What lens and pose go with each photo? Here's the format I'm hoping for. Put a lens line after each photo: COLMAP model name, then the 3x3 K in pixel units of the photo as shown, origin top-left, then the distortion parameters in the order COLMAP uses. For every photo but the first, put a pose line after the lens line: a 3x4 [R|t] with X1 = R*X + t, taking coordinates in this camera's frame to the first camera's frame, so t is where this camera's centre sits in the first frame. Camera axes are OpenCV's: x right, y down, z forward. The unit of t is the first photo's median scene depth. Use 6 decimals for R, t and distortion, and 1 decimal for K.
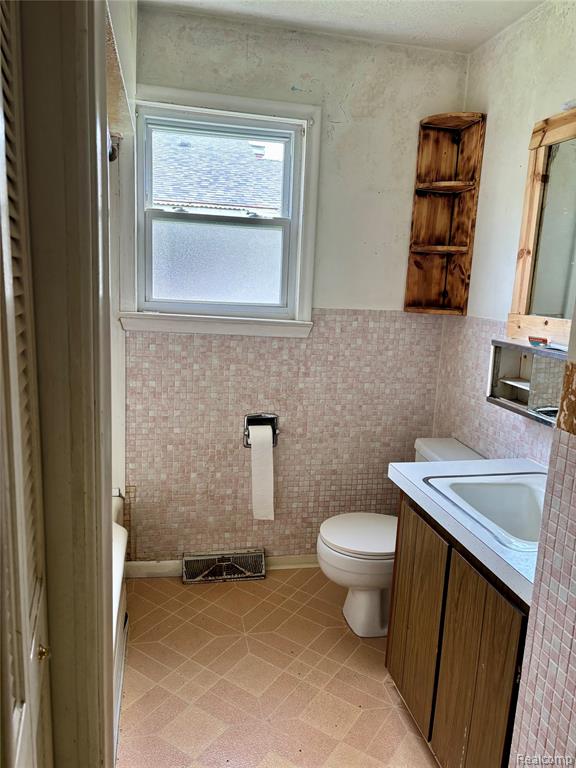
lens RADIAL K [[564.2, 0, 293.5], [0, 564.2, 384.2], [0, 0, 1]] dist [0.059696, -0.069040]
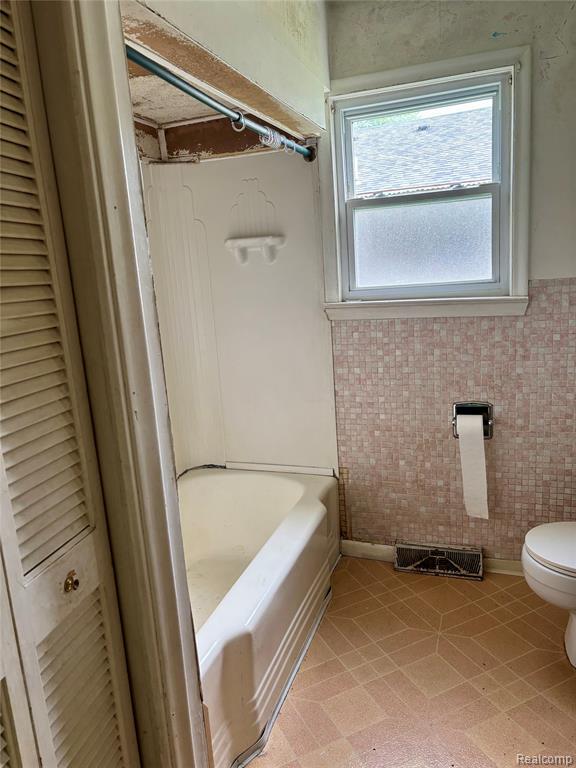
lens RADIAL K [[564.2, 0, 284.1], [0, 564.2, 385.2], [0, 0, 1]] dist [0.059696, -0.069040]
pose [[0.843390, 0.001806, -0.537299, 0.185306], [0.010203, 0.999760, 0.019376, 0.004585], [0.537205, -0.021823, 0.843169, 0.060649]]
